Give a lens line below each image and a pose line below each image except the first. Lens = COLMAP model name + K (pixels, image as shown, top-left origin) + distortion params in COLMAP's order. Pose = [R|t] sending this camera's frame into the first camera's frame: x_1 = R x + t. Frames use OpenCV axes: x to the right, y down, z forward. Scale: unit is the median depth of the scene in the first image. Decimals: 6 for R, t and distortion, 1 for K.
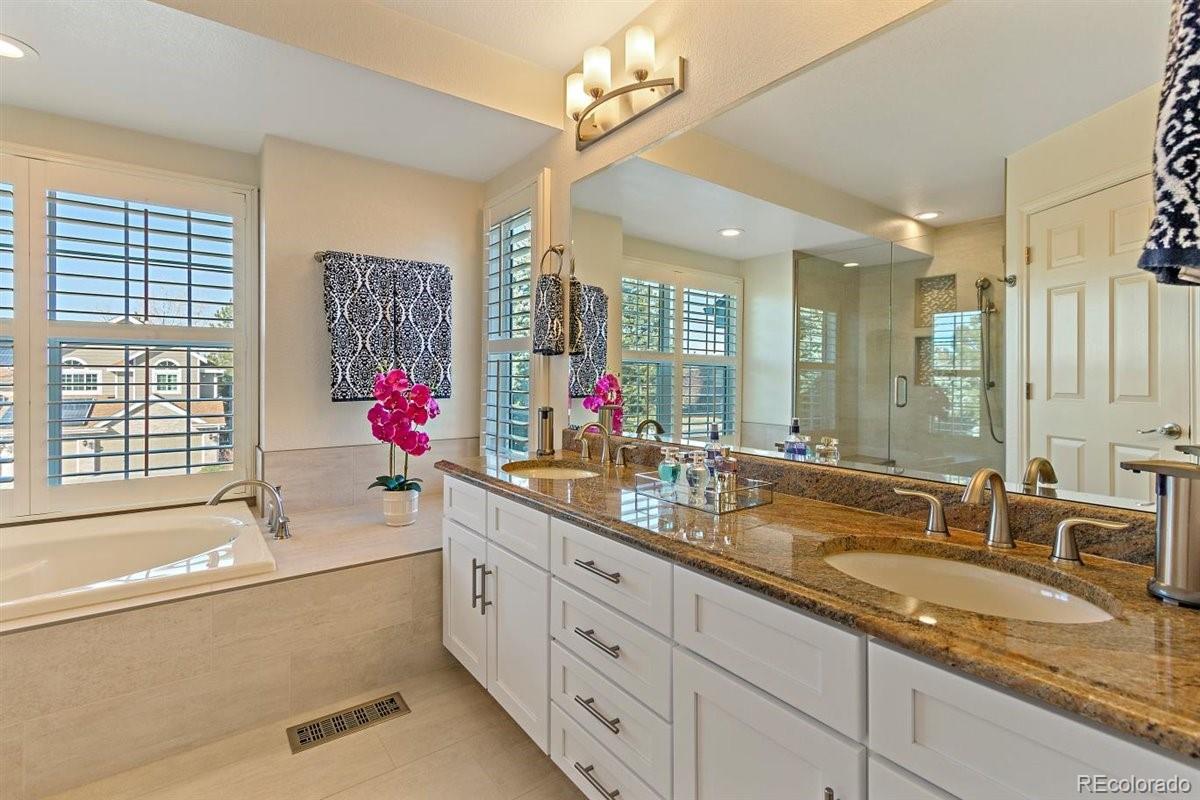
lens RADIAL K [[550.2, 0, 591.4], [0, 550.2, 380.8], [0, 0, 1]] dist [0.009615, -0.001718]
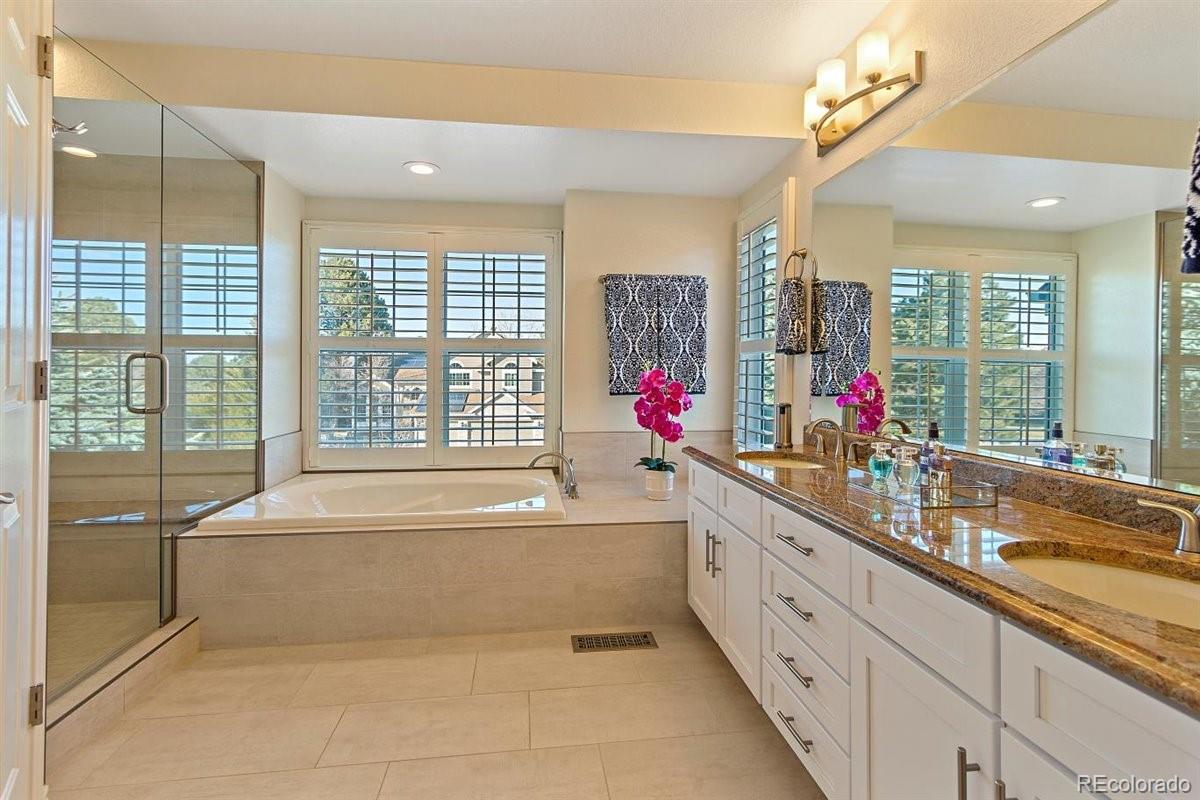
lens RADIAL K [[550.2, 0, 590.3], [0, 550.2, 373.2], [0, 0, 1]] dist [0.009615, -0.001718]
pose [[0.871052, -0.001425, -0.491188, 0.113845], [-0.004065, 0.999941, -0.010110, 0.001316], [0.491173, 0.010803, 0.870995, -0.116280]]
